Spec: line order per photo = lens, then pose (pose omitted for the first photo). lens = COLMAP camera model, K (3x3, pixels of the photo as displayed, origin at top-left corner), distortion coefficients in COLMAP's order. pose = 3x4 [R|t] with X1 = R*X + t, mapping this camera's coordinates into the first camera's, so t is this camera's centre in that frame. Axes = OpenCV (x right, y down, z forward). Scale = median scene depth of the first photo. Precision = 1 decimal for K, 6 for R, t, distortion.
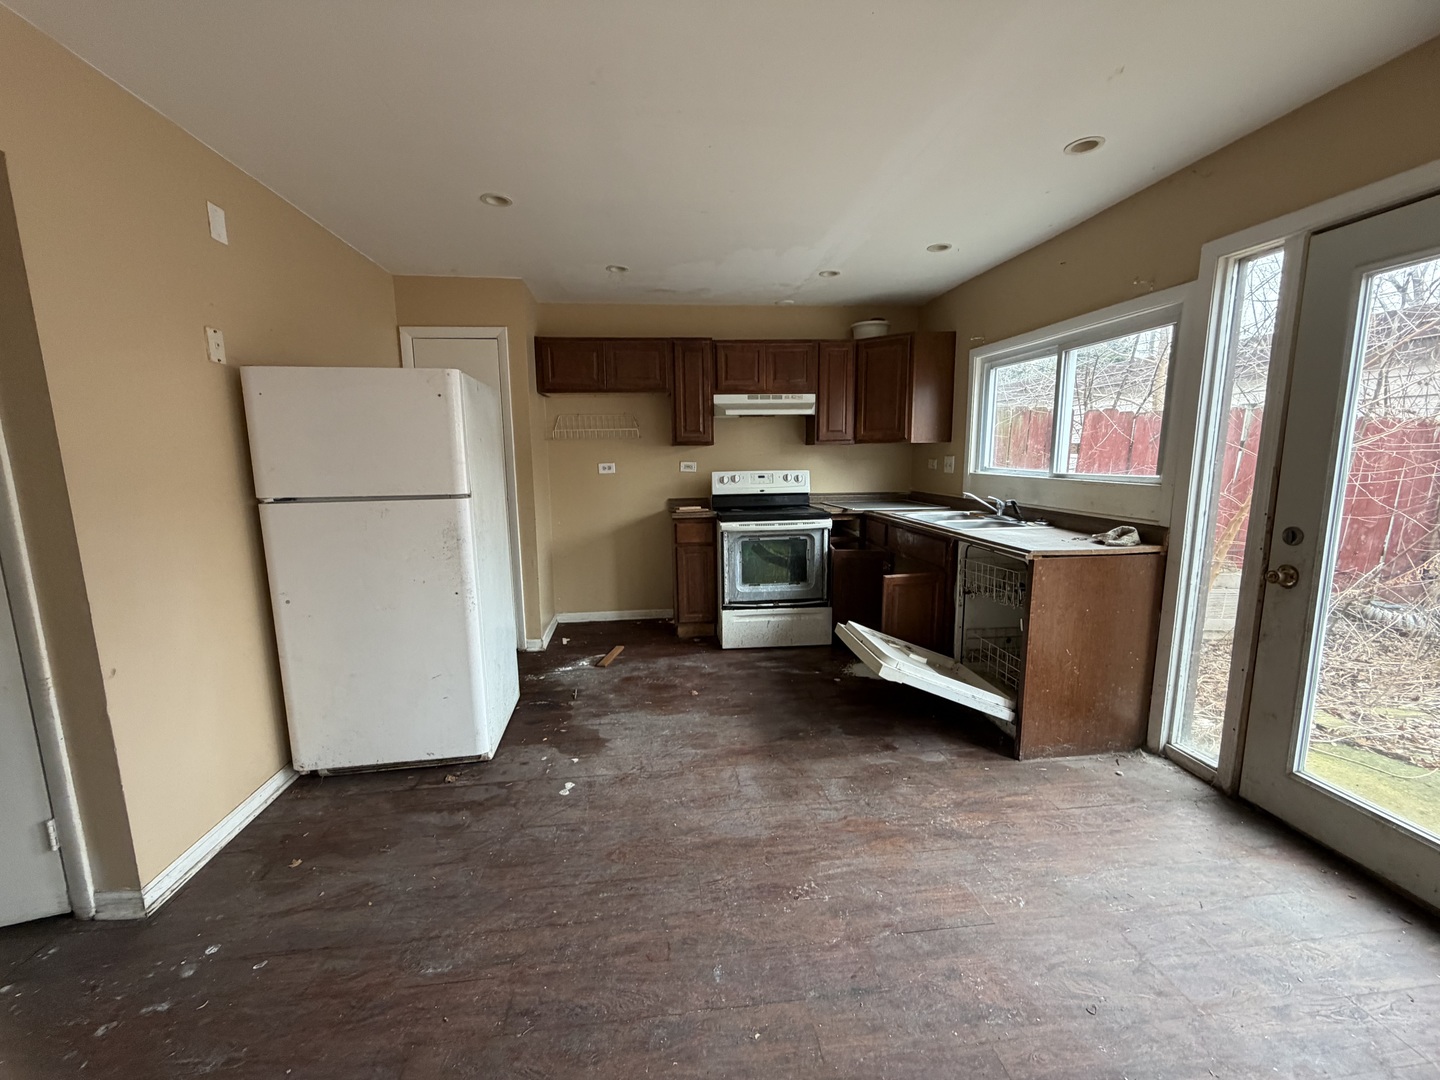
lens RADIAL K [[574.1, 0, 716.0], [0, 574.1, 539.1], [0, 0, 1]] dist [-0.001252, 0.000410]
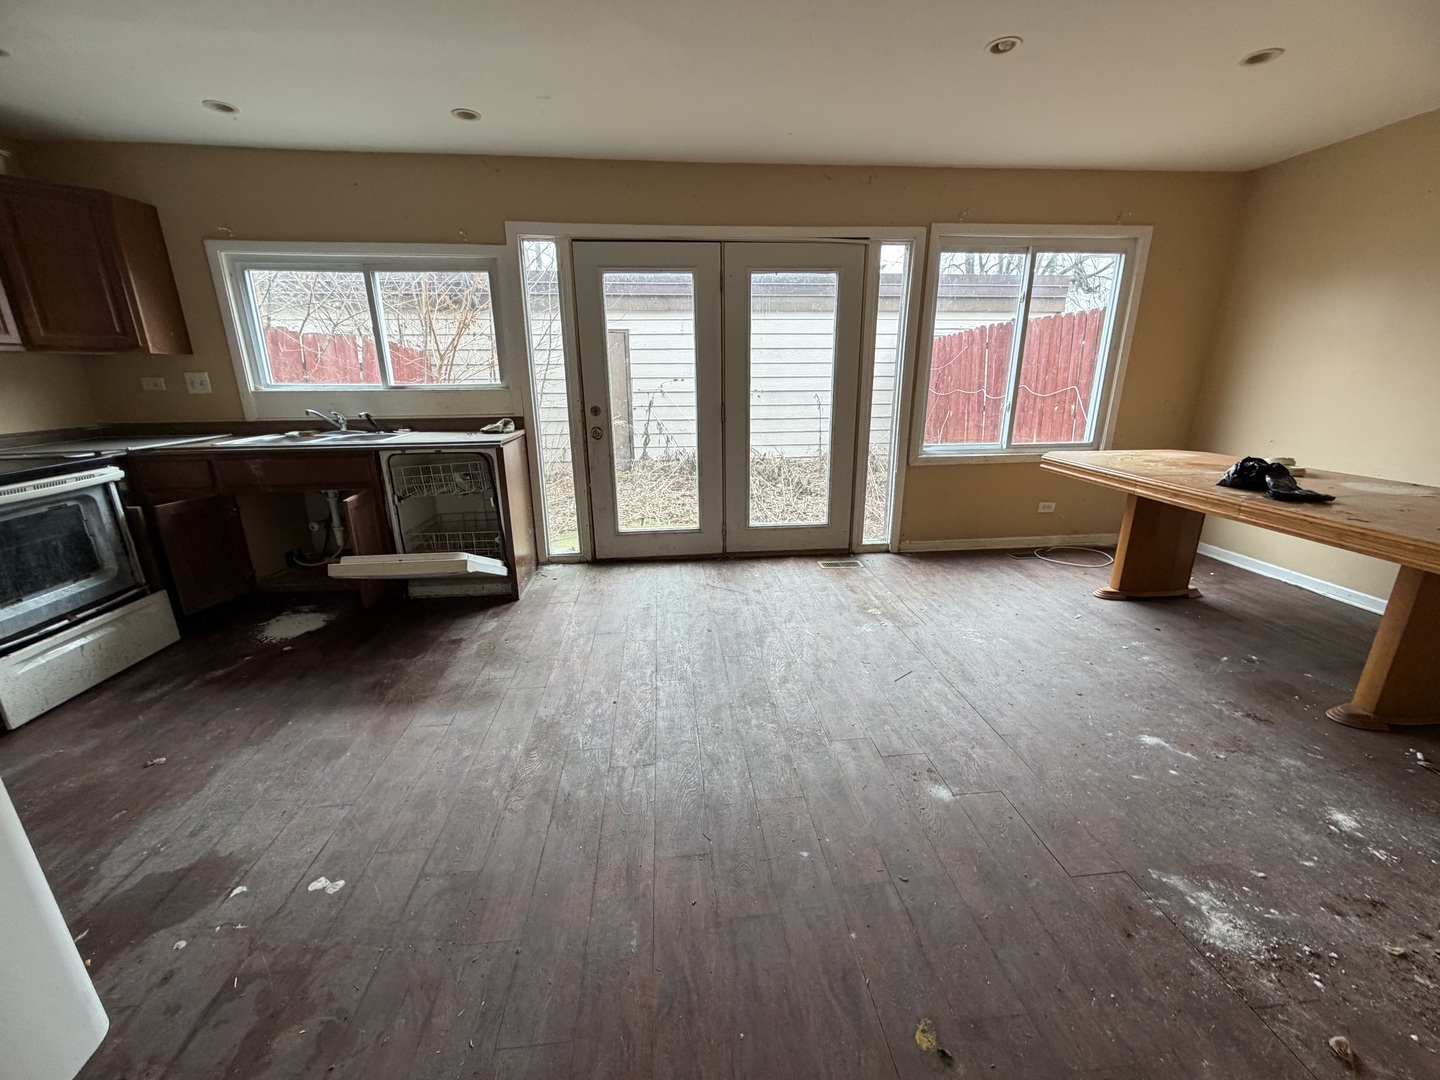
lens RADIAL K [[574.1, 0, 716.0], [0, 574.1, 539.1], [0, 0, 1]] dist [-0.001252, 0.000410]
pose [[0.014736, -0.270687, 0.962555, -0.580373], [0.157068, 0.951334, 0.265127, -0.027060], [-0.987478, 0.147280, 0.056535, 0.360587]]
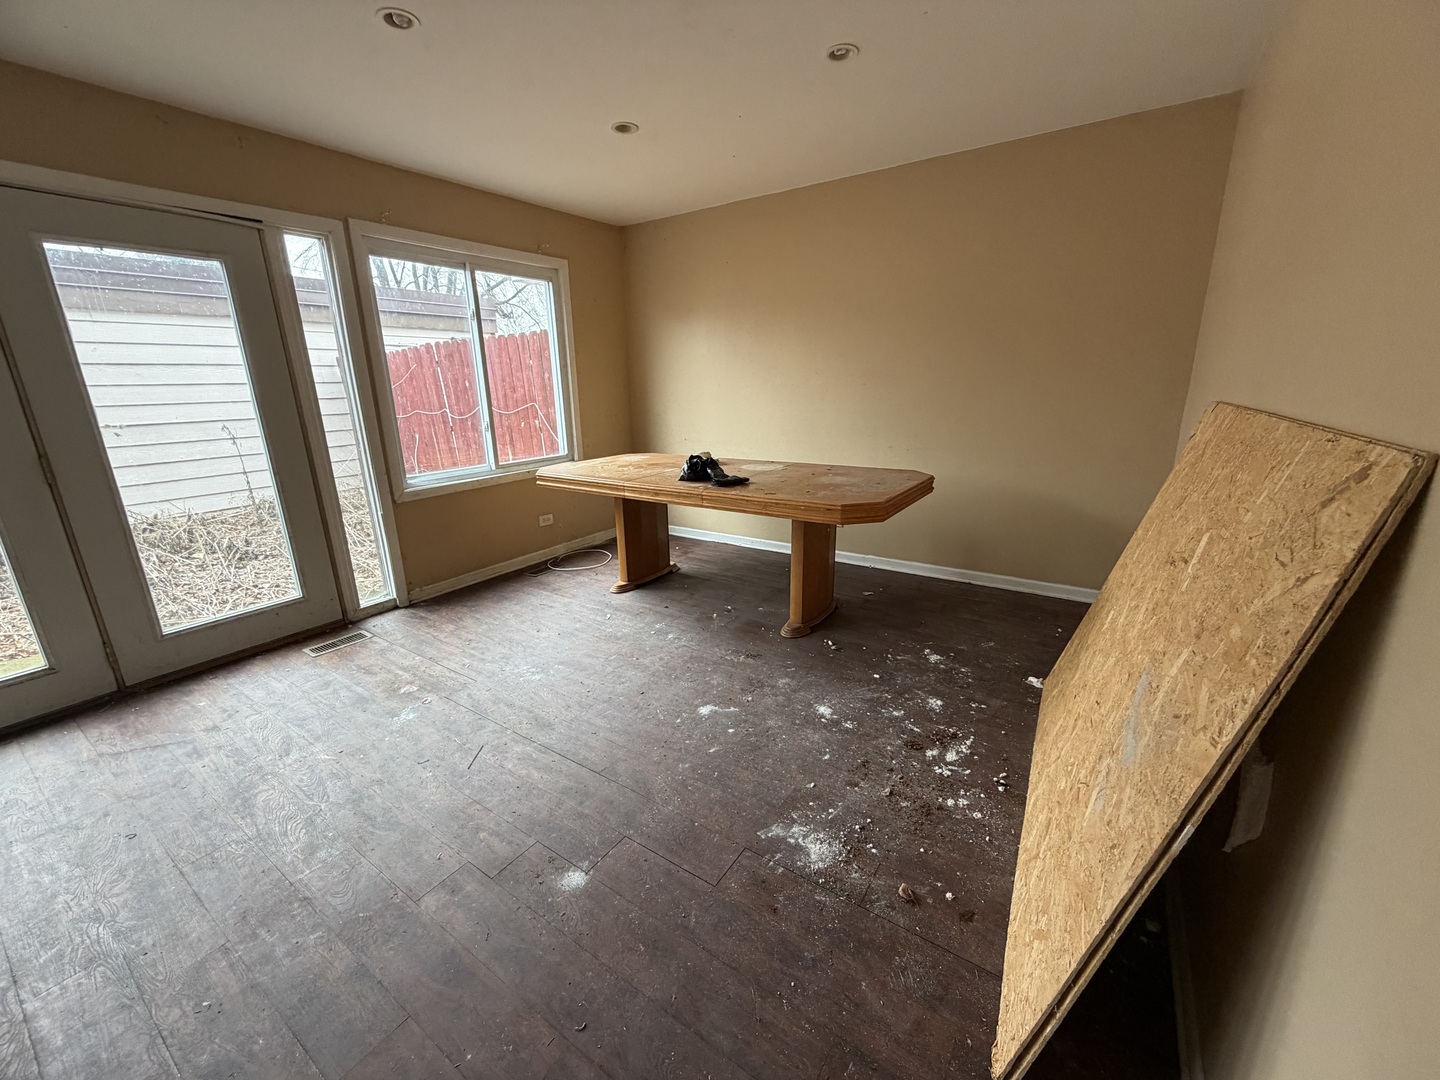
lens RADIAL K [[574.1, 0, 716.0], [0, 574.1, 539.1], [0, 0, 1]] dist [-0.001252, 0.000410]
pose [[-0.758968, -0.145769, 0.634601, -0.455952], [0.128510, 0.921913, 0.365461, -0.031745], [-0.638320, 0.358926, -0.680970, 0.360464]]
